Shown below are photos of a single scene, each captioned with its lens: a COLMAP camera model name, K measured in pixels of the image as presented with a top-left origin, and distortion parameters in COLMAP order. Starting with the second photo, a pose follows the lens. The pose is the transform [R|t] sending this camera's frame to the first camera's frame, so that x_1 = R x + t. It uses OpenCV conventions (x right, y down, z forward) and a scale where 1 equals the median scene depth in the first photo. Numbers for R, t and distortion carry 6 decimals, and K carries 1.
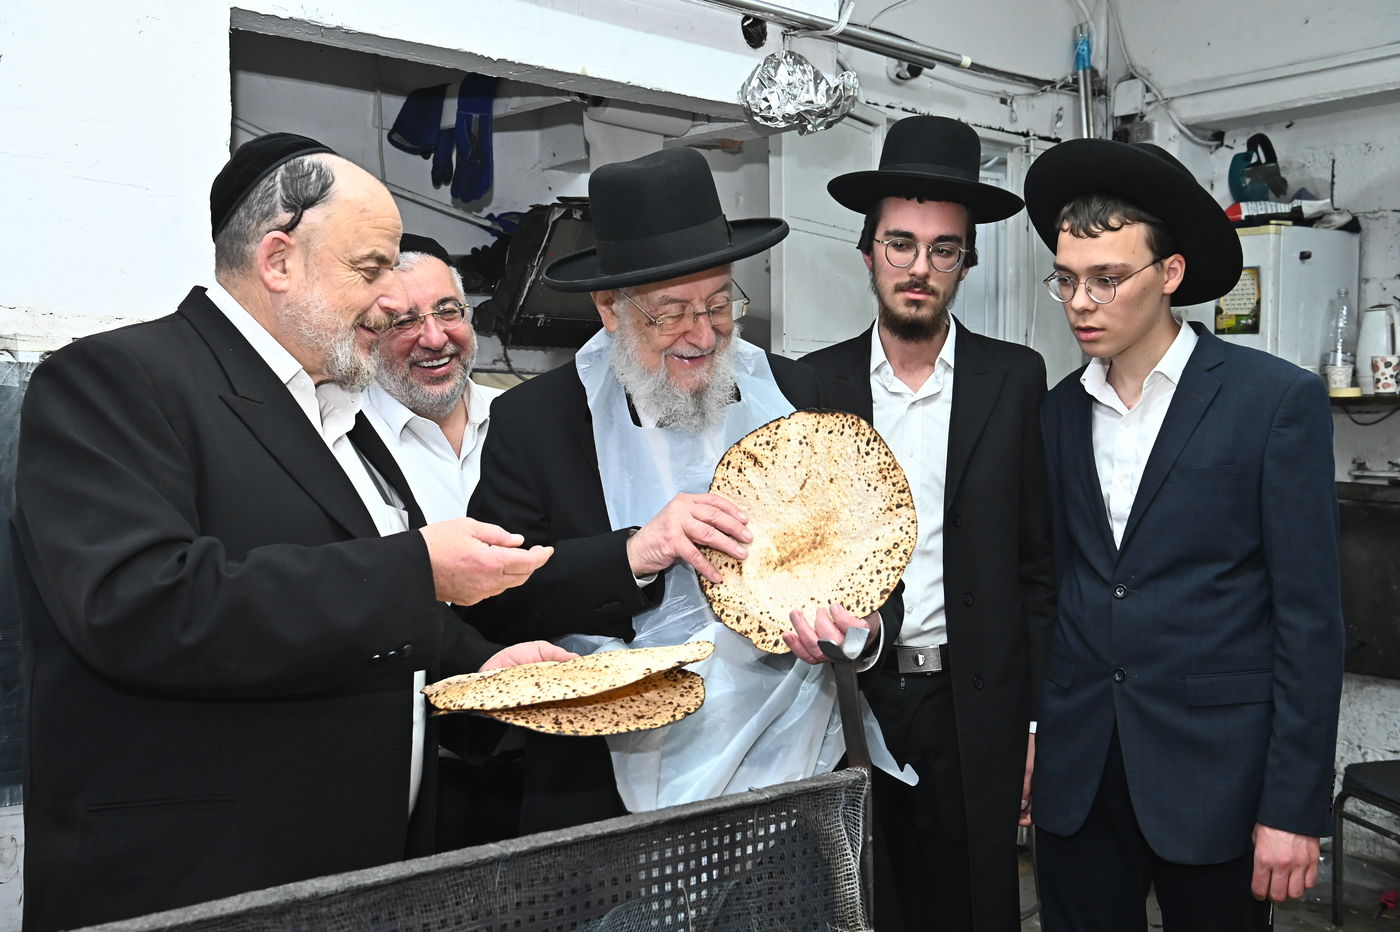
lens RADIAL K [[1613.6, 0, 696.9], [0, 1613.6, 454.8], [0, 0, 1]] dist [0.114001, 0.000000]
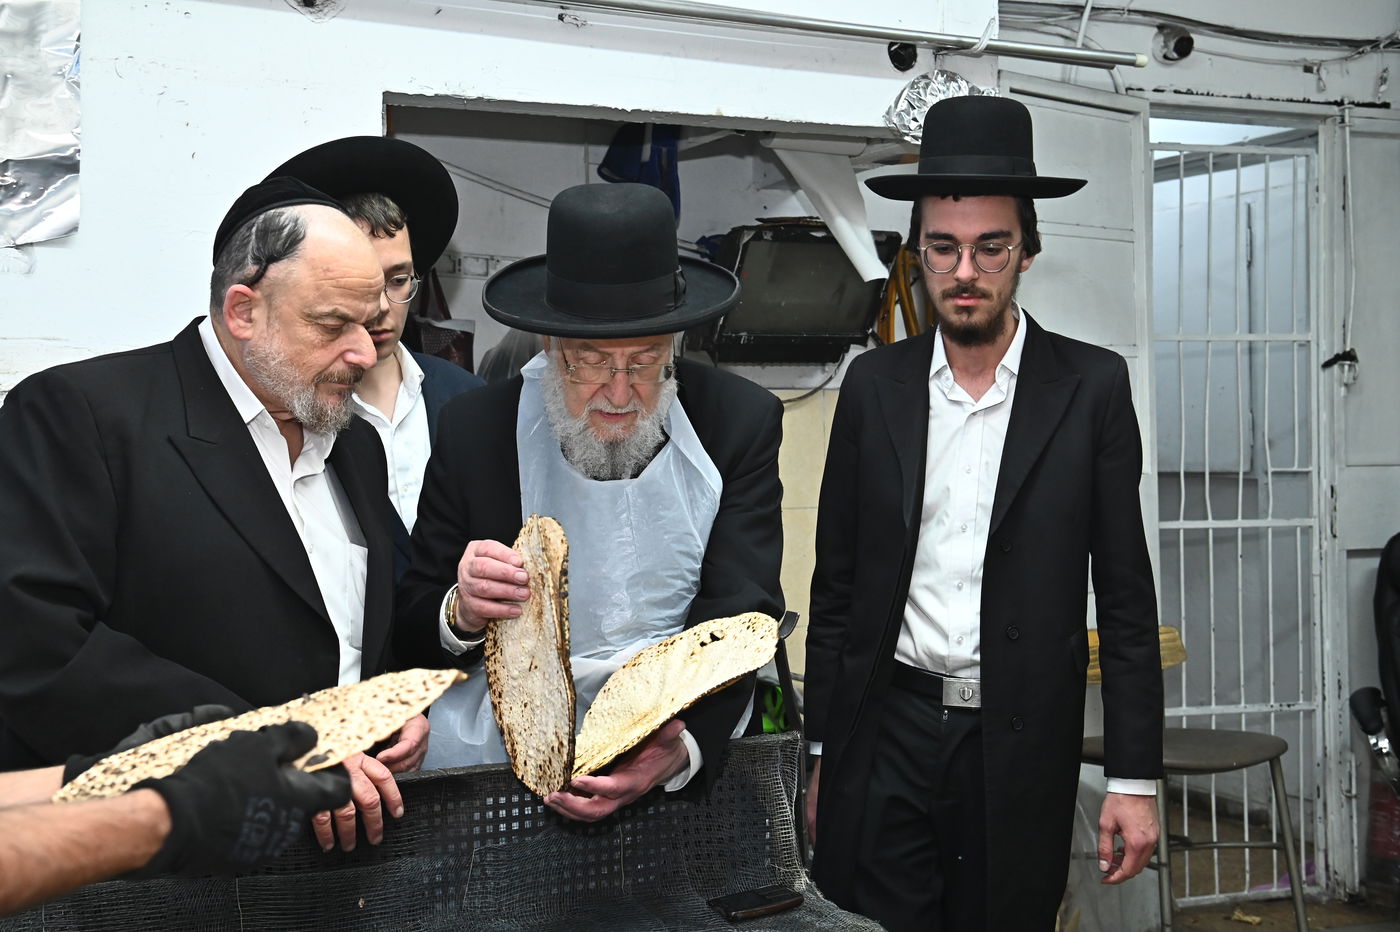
lens RADIAL K [[1868.3, 0, 701.2], [0, 1868.3, 466.9], [0, 0, 1]] dist [0.169494, 0.000000]
pose [[0.963069, -0.016055, -0.268775, 0.212310], [0.016295, 0.999866, -0.001339, 0.000470], [0.268760, -0.003090, 0.963202, -0.173785]]
